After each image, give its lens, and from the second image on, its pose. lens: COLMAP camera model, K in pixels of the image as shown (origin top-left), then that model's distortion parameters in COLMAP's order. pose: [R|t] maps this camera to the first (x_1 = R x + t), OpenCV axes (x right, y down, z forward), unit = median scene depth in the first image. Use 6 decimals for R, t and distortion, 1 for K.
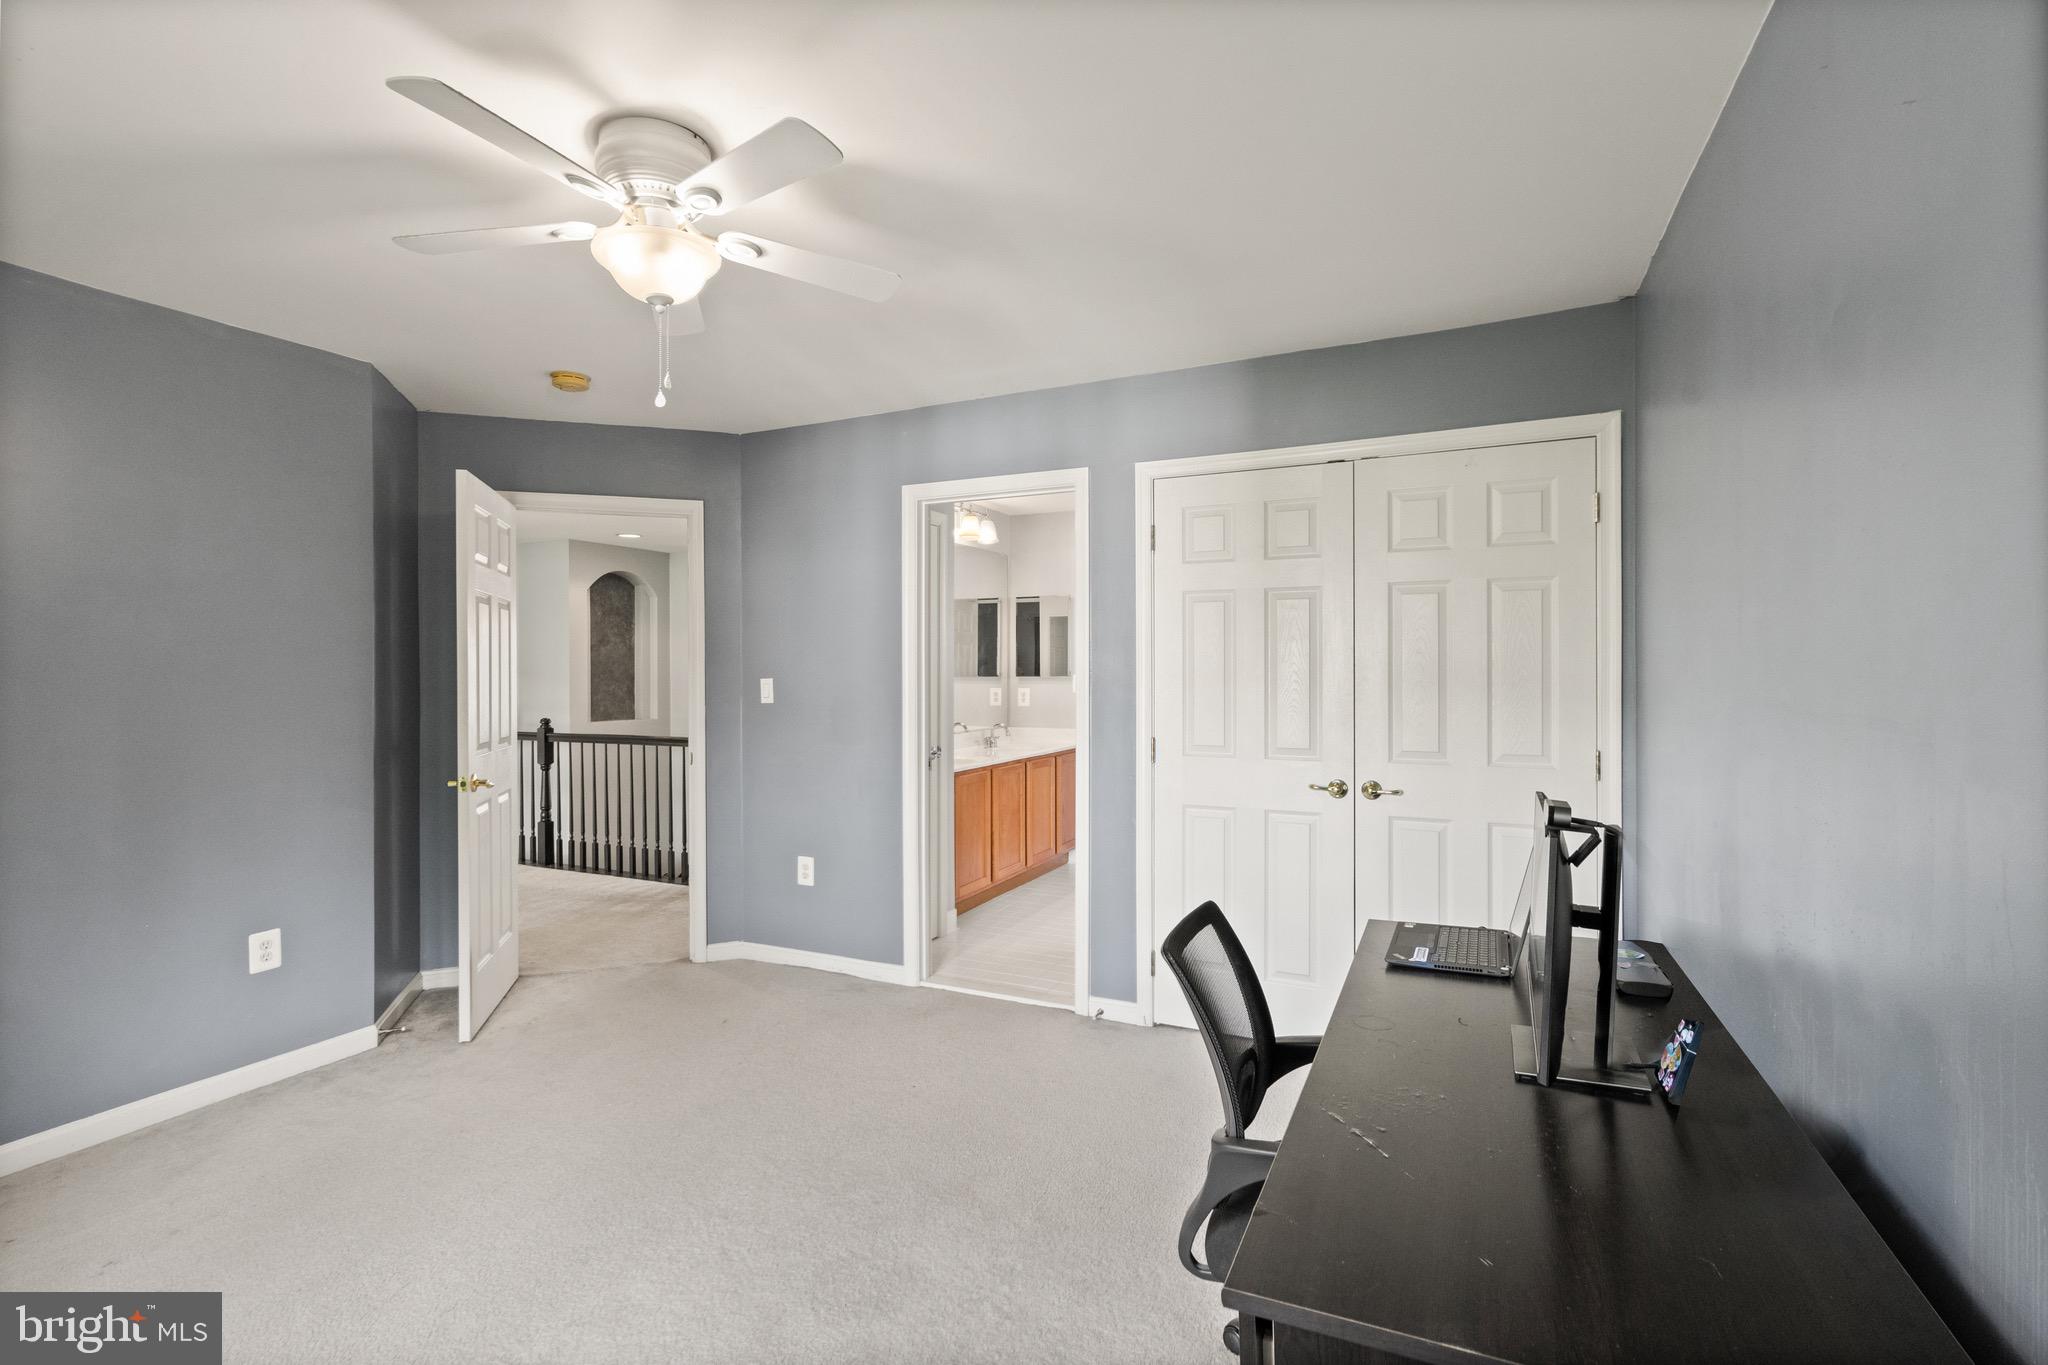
lens RADIAL K [[940.0, 0, 1021.2], [0, 940.0, 679.9], [0, 0, 1]] dist [0.002233, 0.000039]
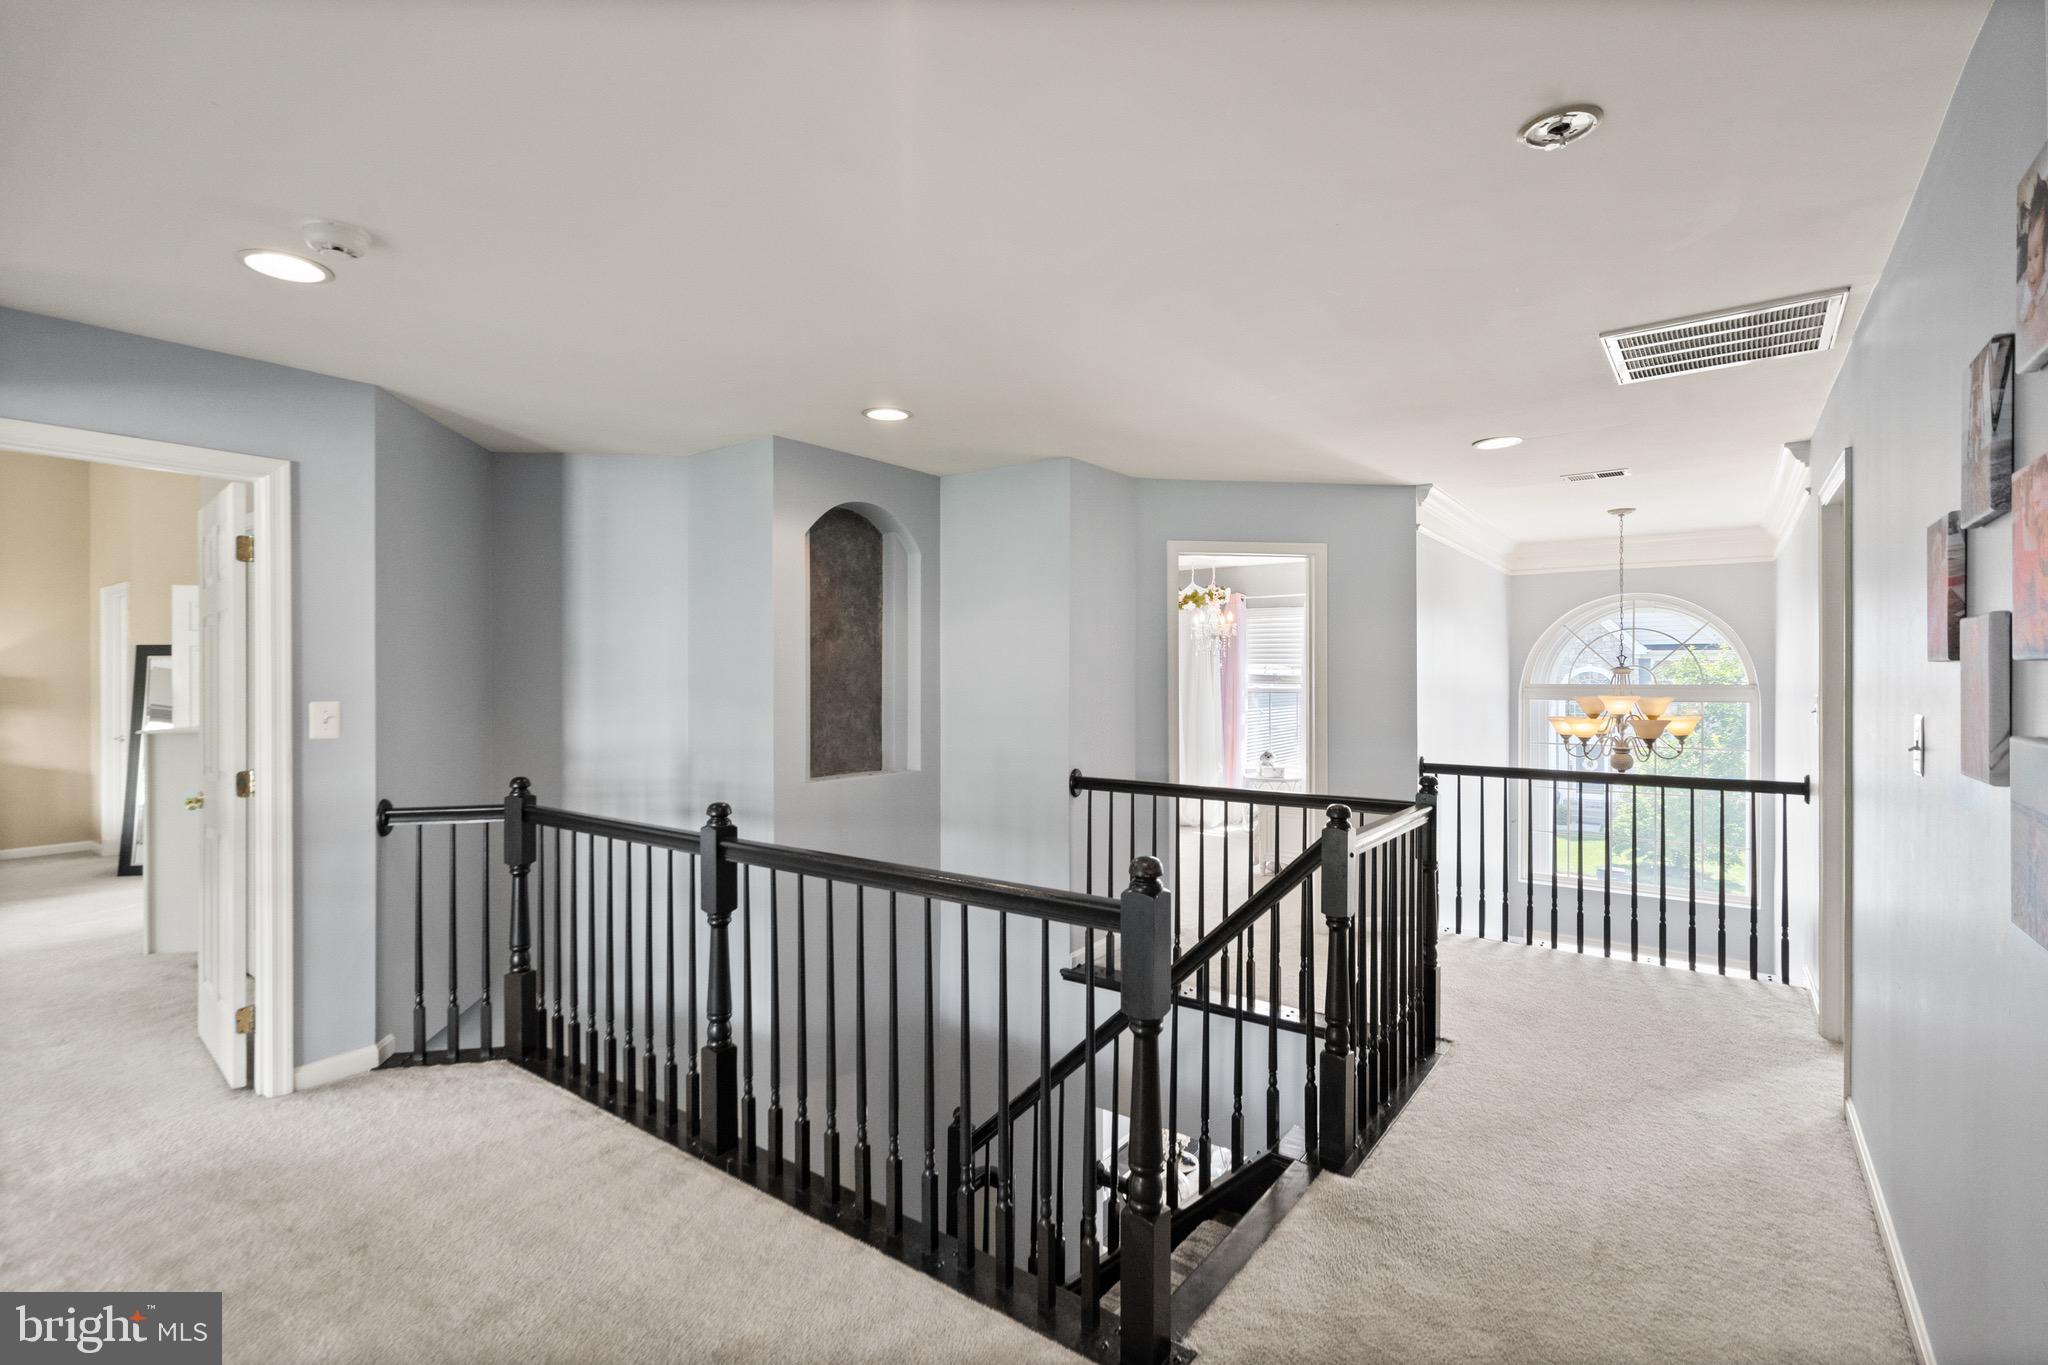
lens RADIAL K [[940.0, 0, 1027.7], [0, 940.0, 682.3], [0, 0, 1]] dist [0.002233, 0.000039]
pose [[0.982751, 0.002736, -0.184915, -0.243333], [-0.002963, 0.999995, -0.000953, -0.011687], [0.184911, 0.001484, 0.982754, 0.509019]]
